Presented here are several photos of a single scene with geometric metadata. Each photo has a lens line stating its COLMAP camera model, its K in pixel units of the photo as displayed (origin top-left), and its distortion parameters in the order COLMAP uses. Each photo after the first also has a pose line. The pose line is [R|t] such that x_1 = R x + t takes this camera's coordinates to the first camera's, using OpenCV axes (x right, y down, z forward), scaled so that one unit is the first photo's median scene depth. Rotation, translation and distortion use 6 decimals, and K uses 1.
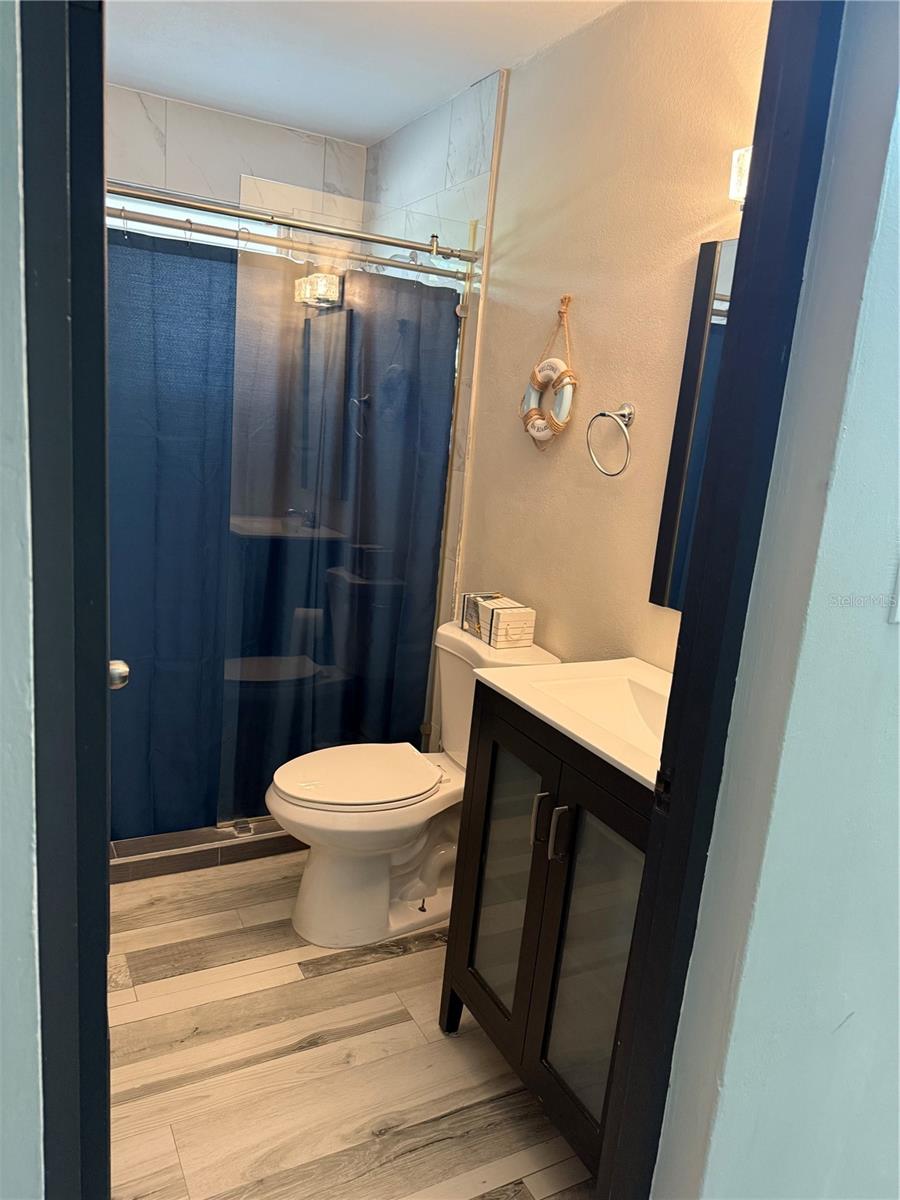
lens RADIAL K [[838.5, 0, 443.1], [0, 838.5, 602.9], [0, 0, 1]] dist [0.055263, -0.075293]
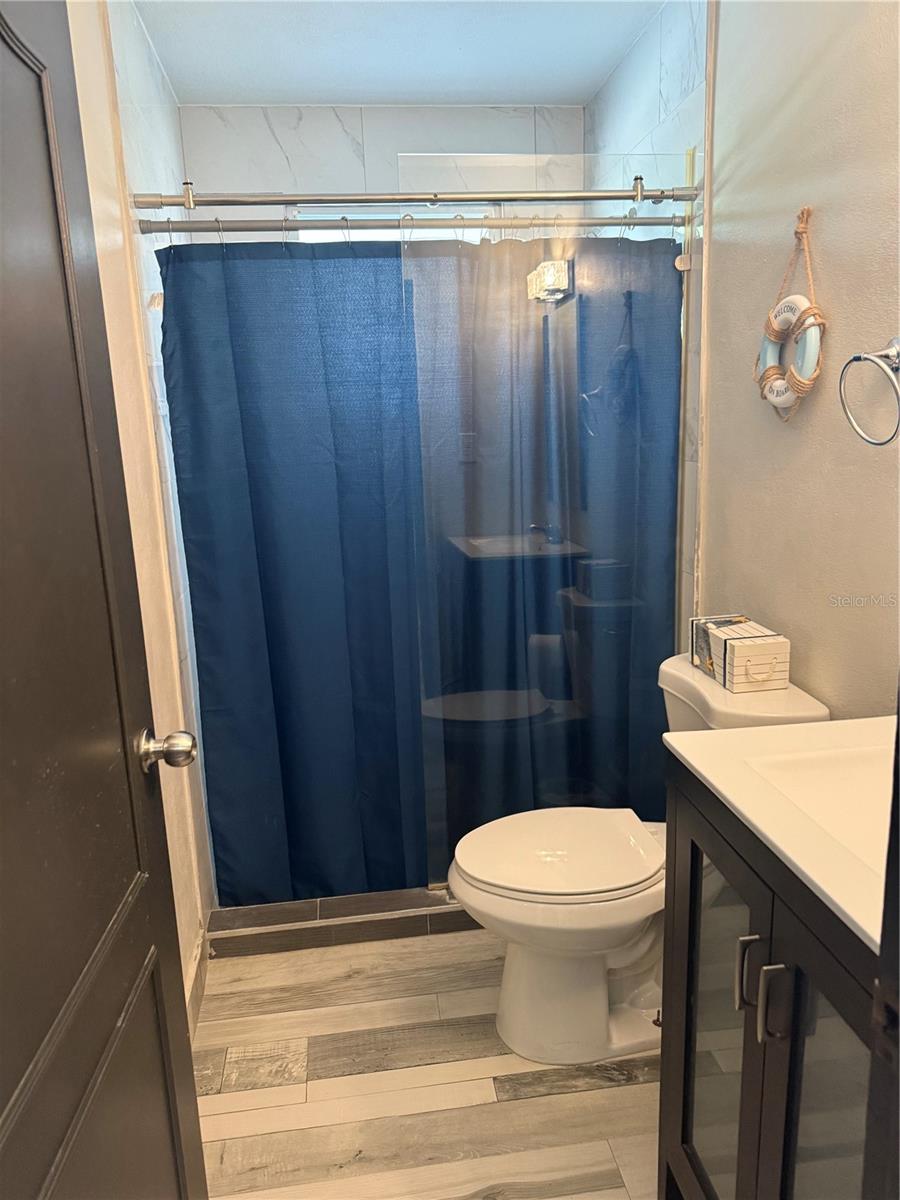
lens RADIAL K [[838.5, 0, 445.7], [0, 838.5, 594.7], [0, 0, 1]] dist [0.055263, -0.075293]
pose [[0.928698, -0.049246, -0.367553, 0.100610], [0.041133, 0.998707, -0.029879, -0.019181], [0.368549, 0.012630, 0.929523, 0.190712]]
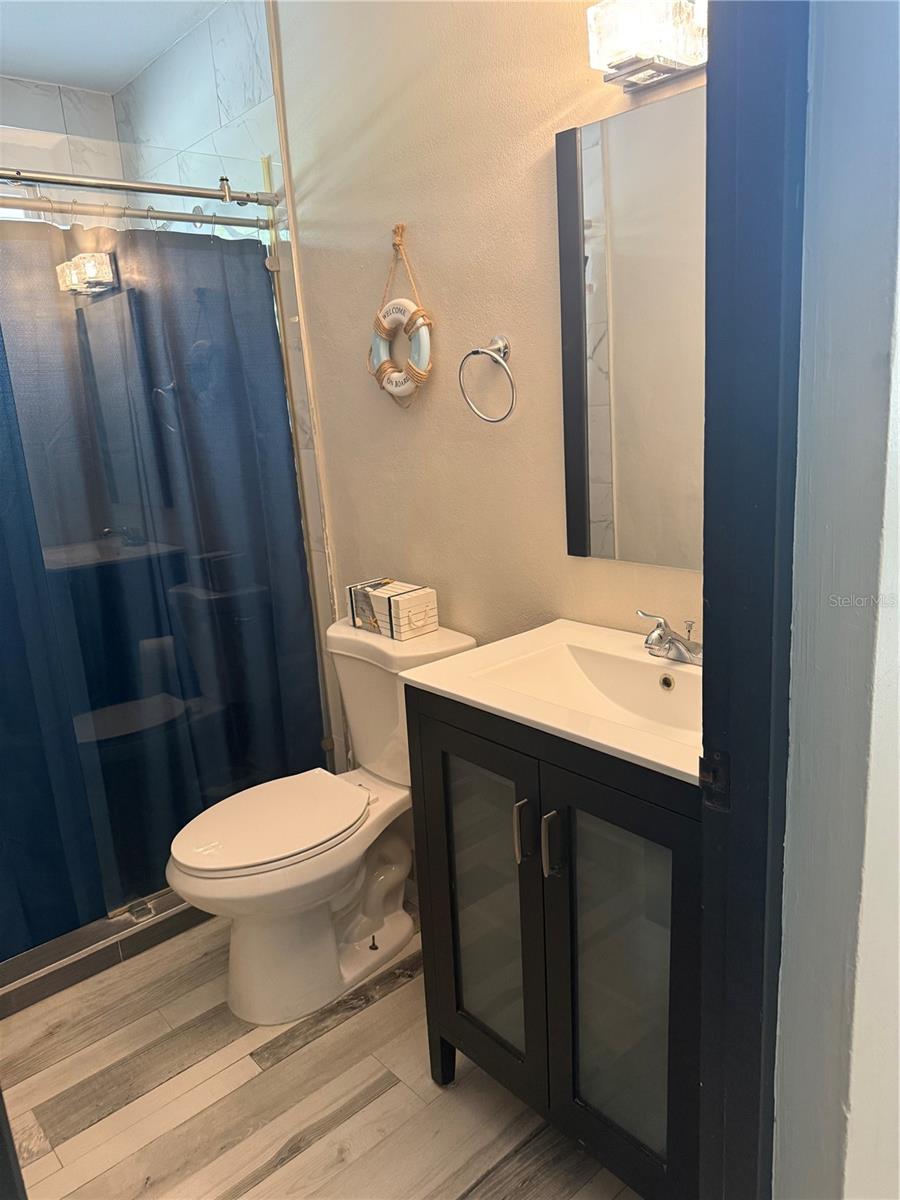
lens RADIAL K [[838.5, 0, 444.0], [0, 838.5, 609.2], [0, 0, 1]] dist [0.055263, -0.075293]
pose [[0.960550, -0.204526, 0.188447, -0.048468], [0.198016, 0.978767, 0.052950, -0.014296], [-0.195276, -0.013546, 0.980655, 0.125644]]
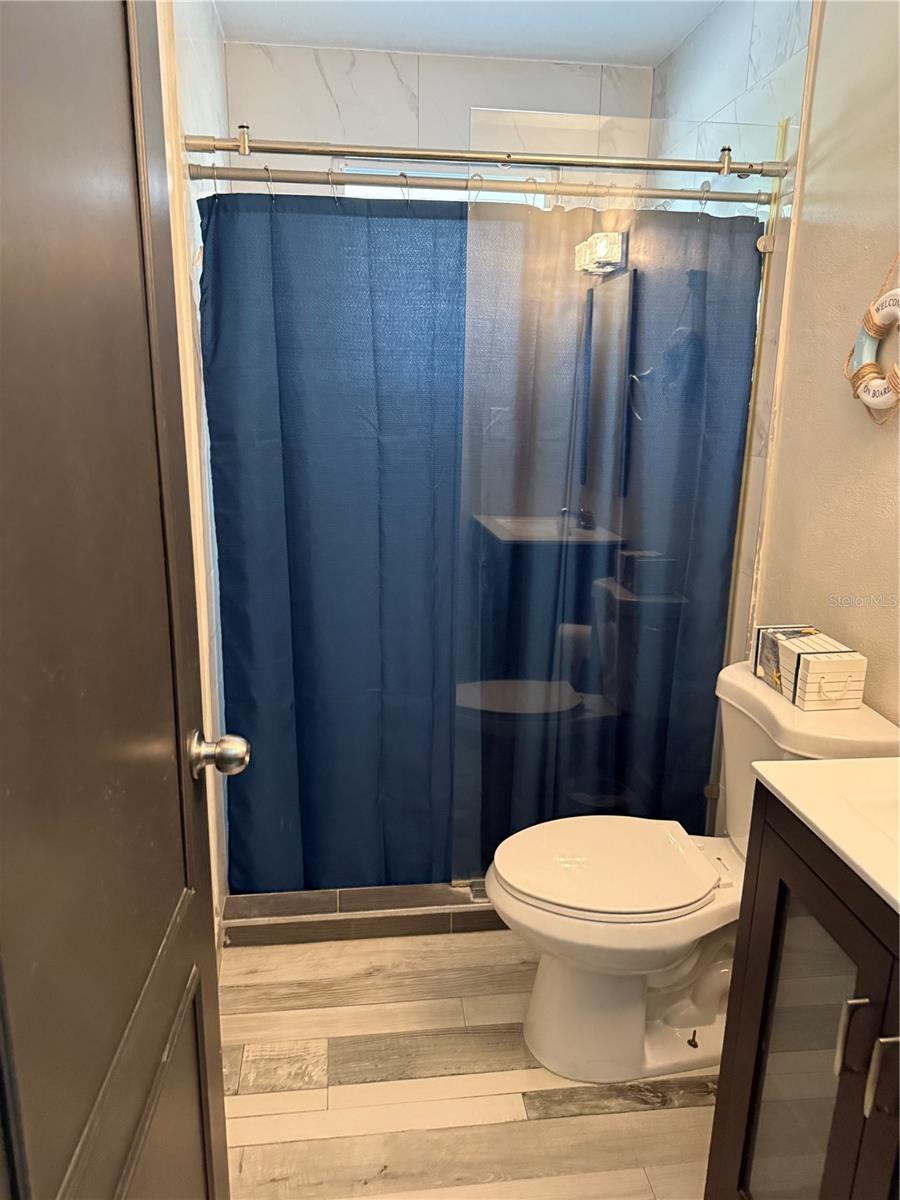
lens RADIAL K [[838.5, 0, 445.8], [0, 838.5, 594.5], [0, 0, 1]] dist [0.055263, -0.075293]
pose [[0.931758, 0.014803, -0.362778, 0.037931], [-0.012838, 0.999887, 0.007828, -0.041544], [0.362853, -0.002637, 0.931843, 0.214462]]
